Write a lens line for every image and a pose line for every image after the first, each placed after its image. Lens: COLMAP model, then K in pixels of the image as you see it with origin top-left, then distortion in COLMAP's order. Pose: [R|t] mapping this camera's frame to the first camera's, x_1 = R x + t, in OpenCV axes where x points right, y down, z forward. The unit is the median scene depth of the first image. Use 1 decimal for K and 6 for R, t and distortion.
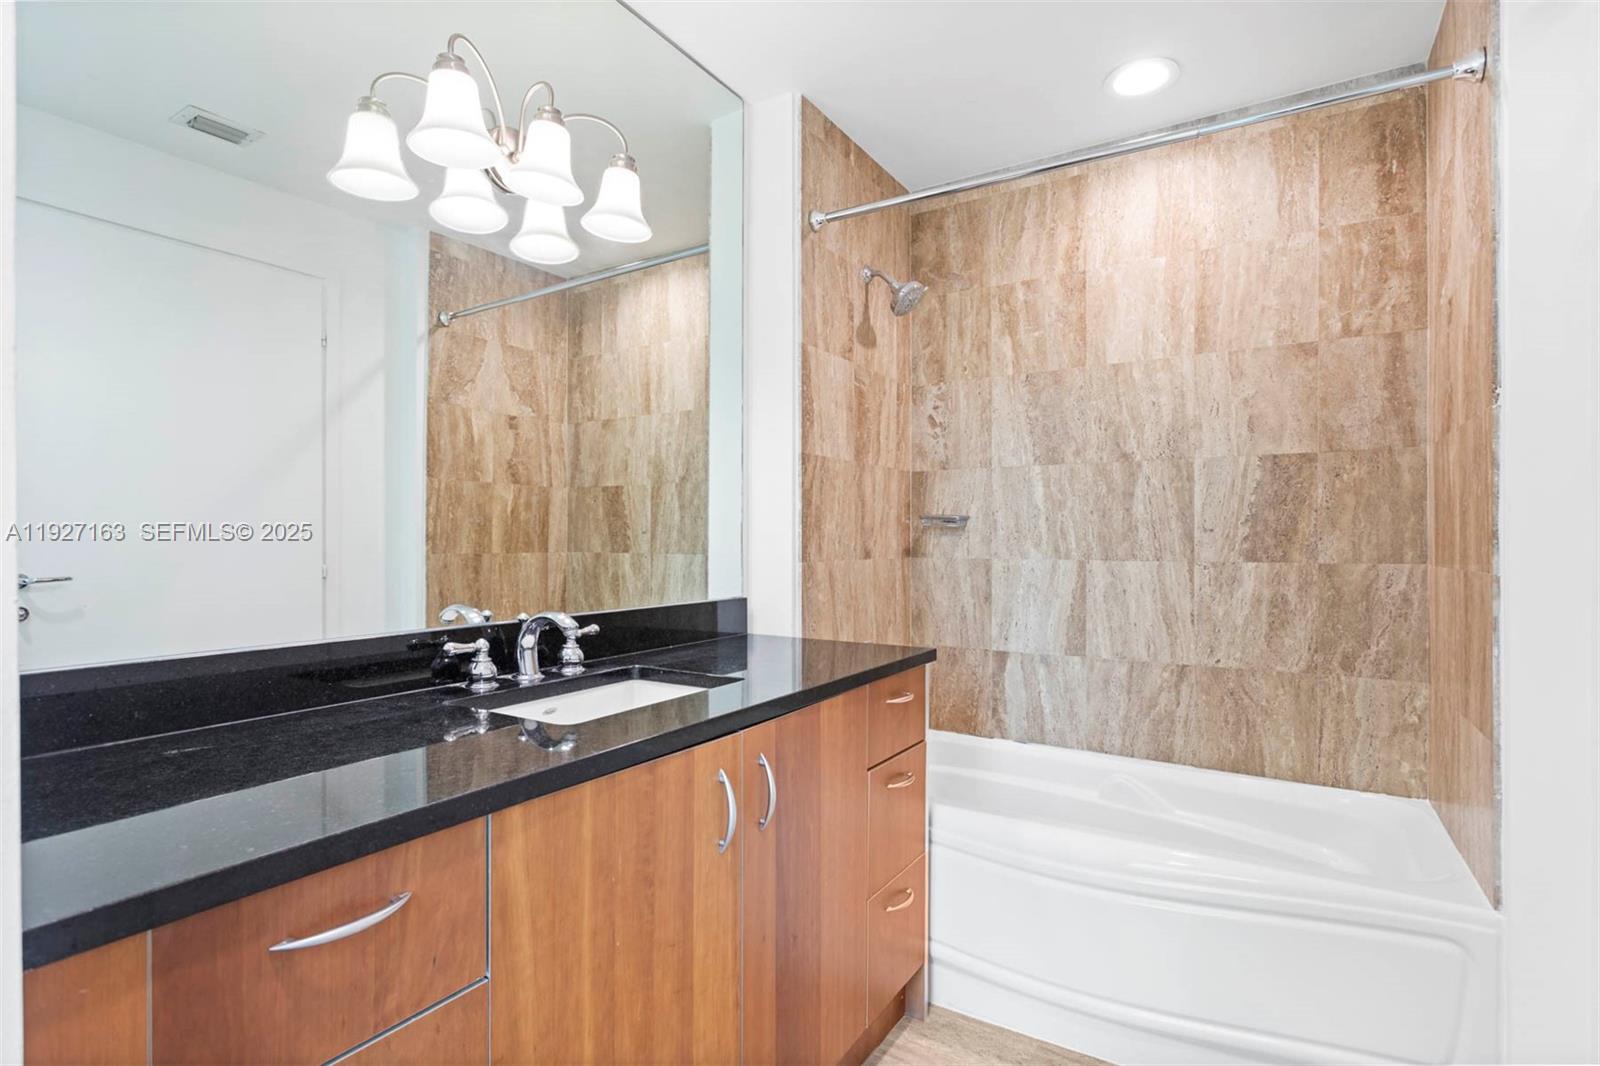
lens RADIAL K [[792.0, 0, 788.0], [0, 792.0, 542.5], [0, 0, 1]] dist [-0.007165, 0.005408]
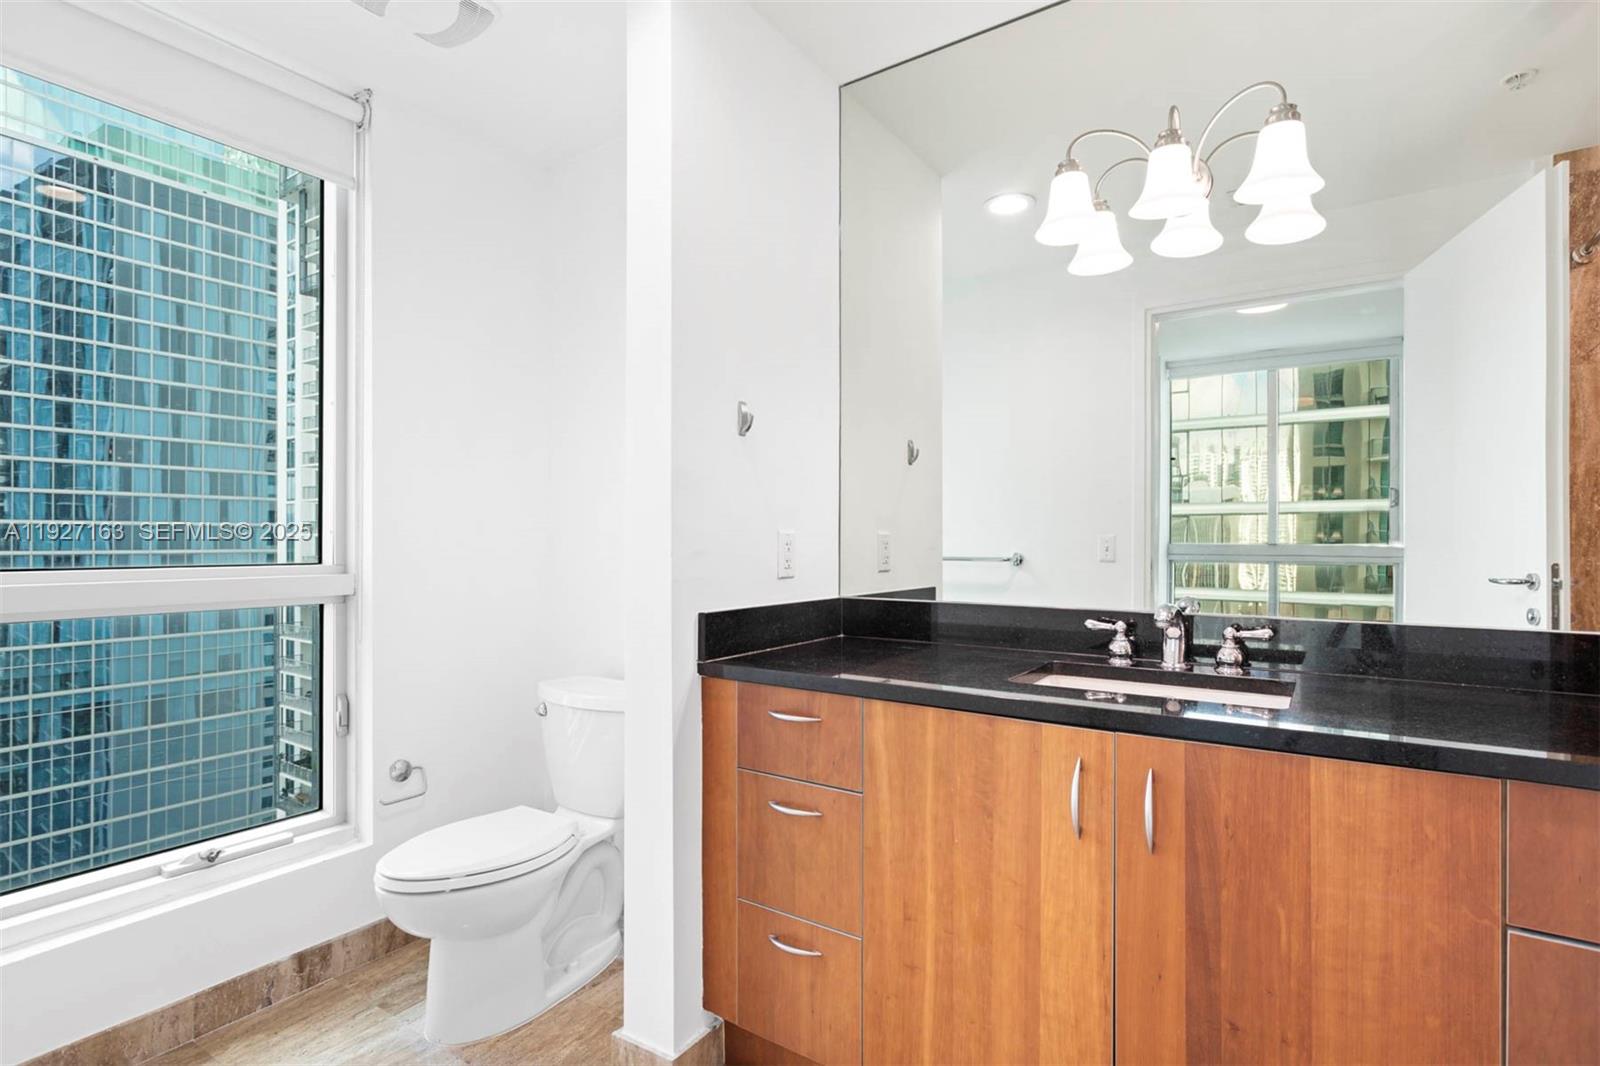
lens RADIAL K [[792.0, 0, 812.0], [0, 792.0, 543.4], [0, 0, 1]] dist [-0.007165, 0.005408]
pose [[-0.031575, 0.006011, -0.999483, 1.069414], [-0.005315, 0.999967, 0.006182, 0.001034], [0.999487, 0.005508, -0.031542, 0.761404]]
